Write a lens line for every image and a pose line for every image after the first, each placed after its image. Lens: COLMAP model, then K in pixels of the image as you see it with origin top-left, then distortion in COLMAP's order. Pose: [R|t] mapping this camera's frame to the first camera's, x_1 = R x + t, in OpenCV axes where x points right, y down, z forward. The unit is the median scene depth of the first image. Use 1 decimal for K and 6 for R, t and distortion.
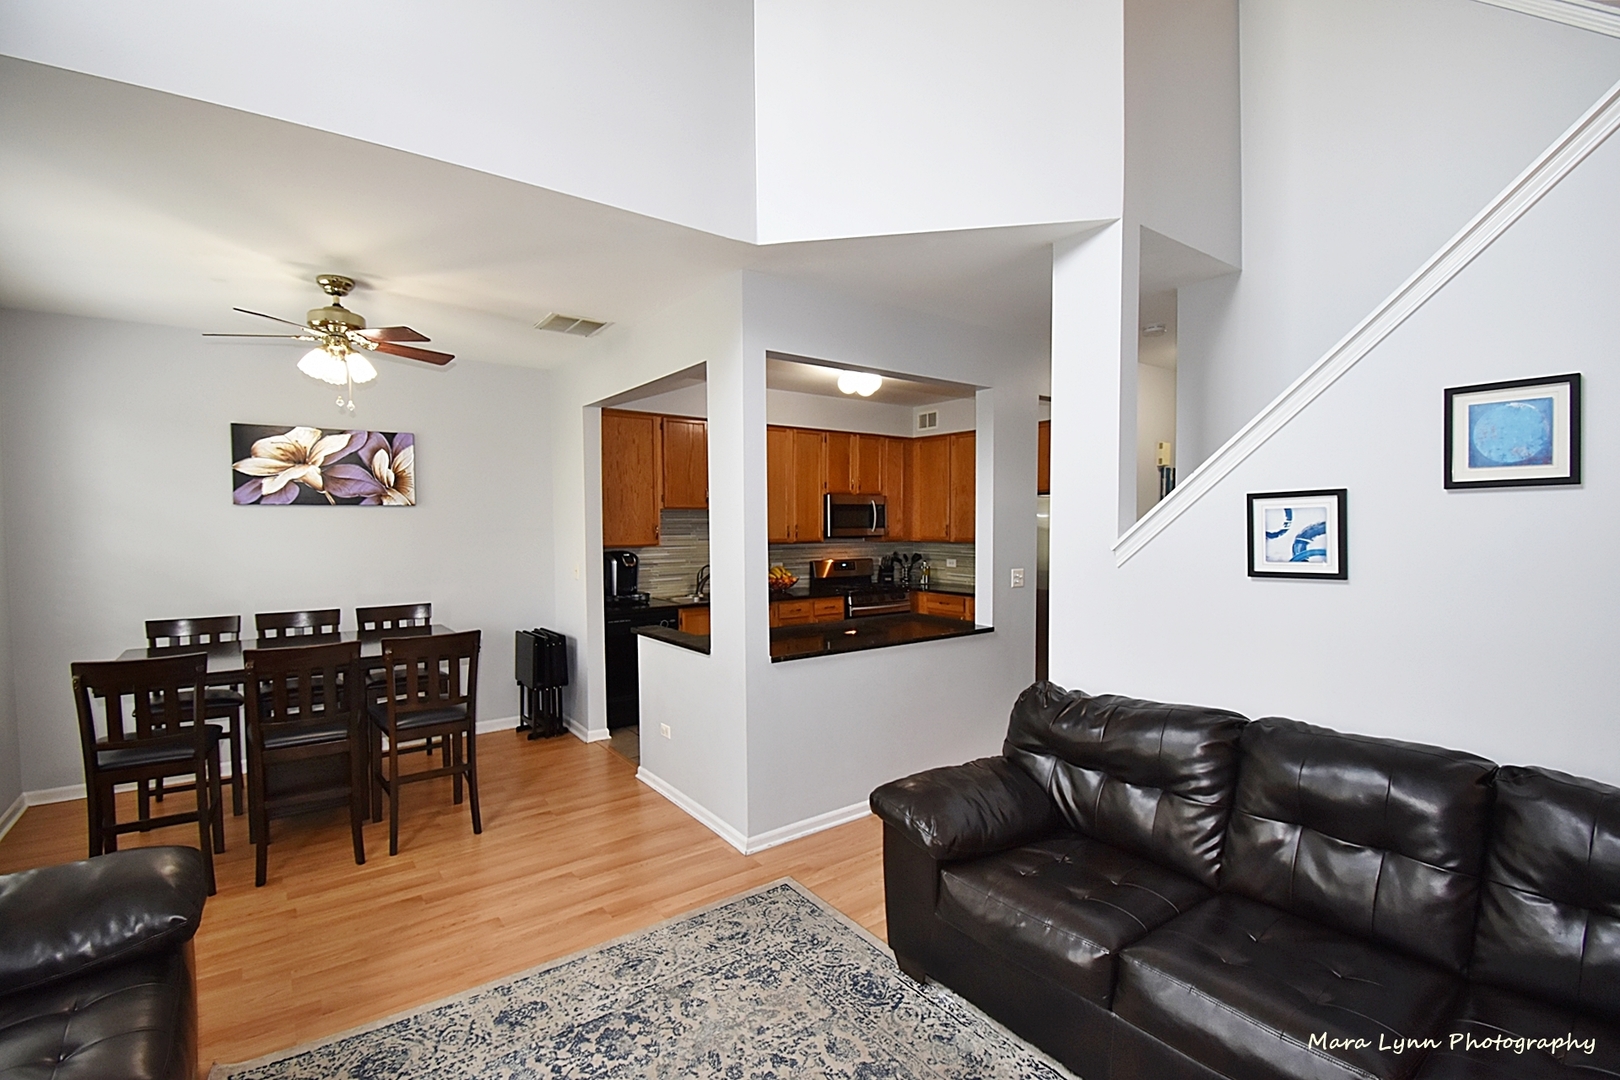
lens RADIAL K [[721.1, 0, 820.2], [0, 721.1, 546.5], [0, 0, 1]] dist [0.014275, -0.022706]
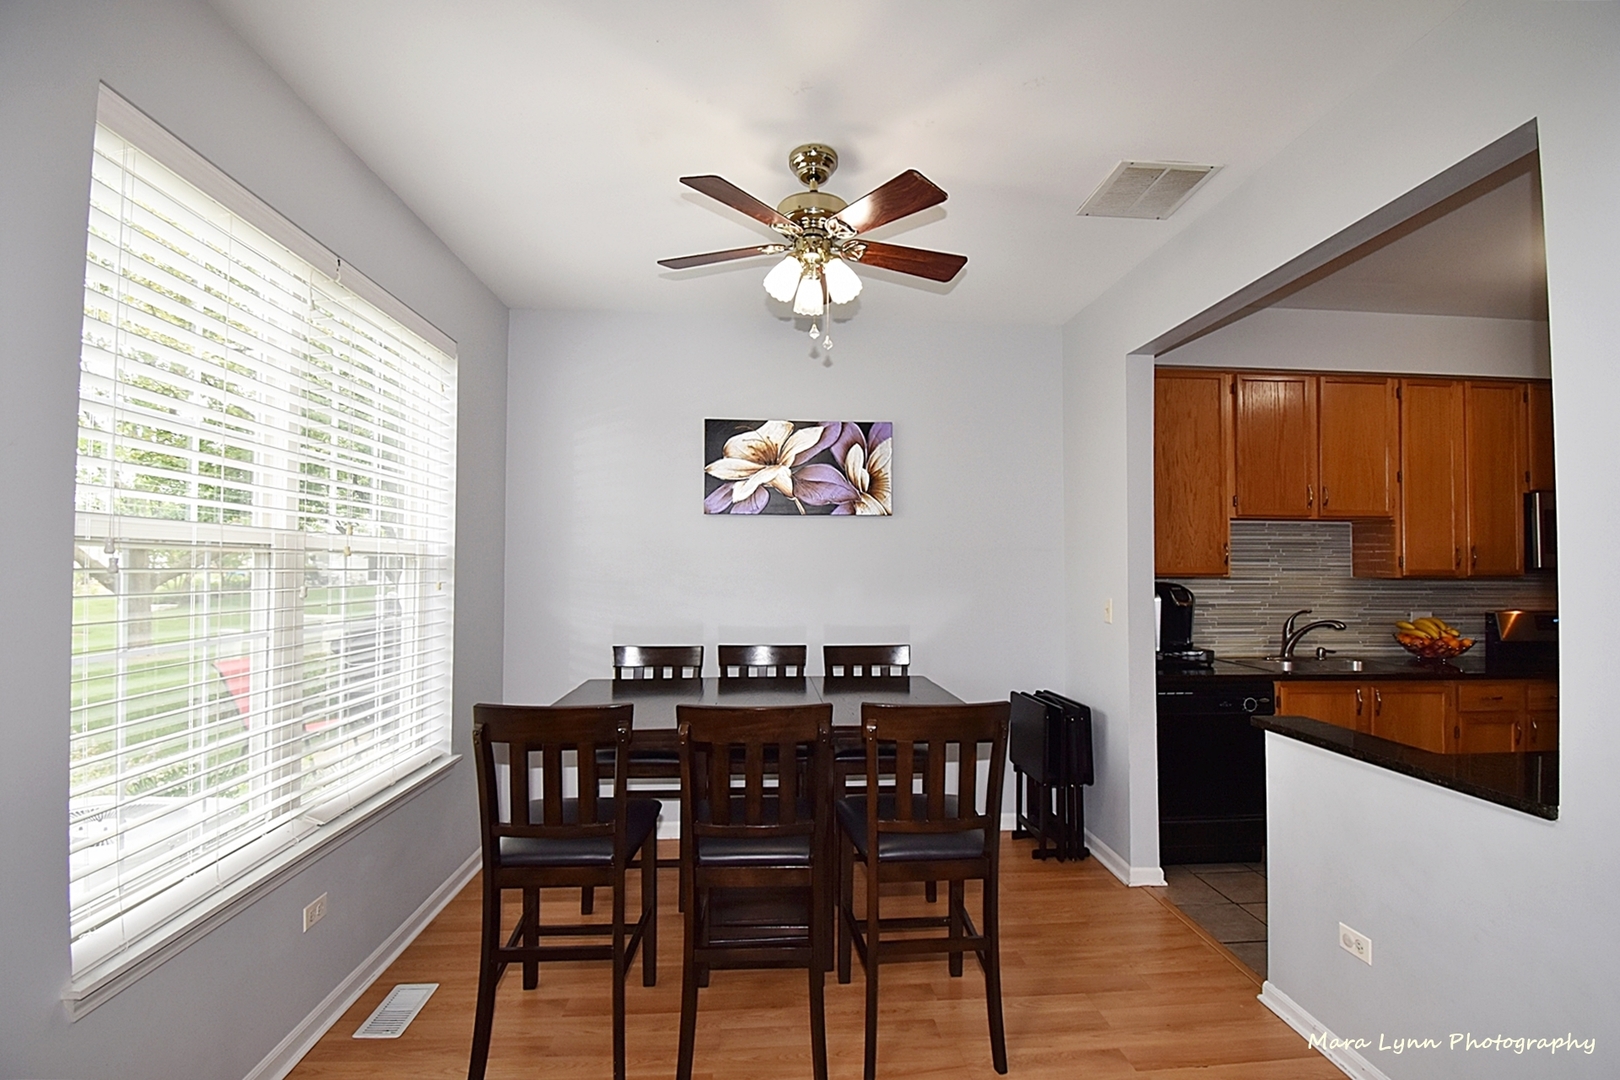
lens RADIAL K [[721.1, 0, 820.2], [0, 721.1, 546.5], [0, 0, 1]] dist [0.014275, -0.022706]
pose [[0.840896, -0.007205, -0.541149, -0.219136], [-0.027188, 0.998086, -0.055538, 0.021748], [0.540513, 0.061414, 0.839091, 0.331720]]
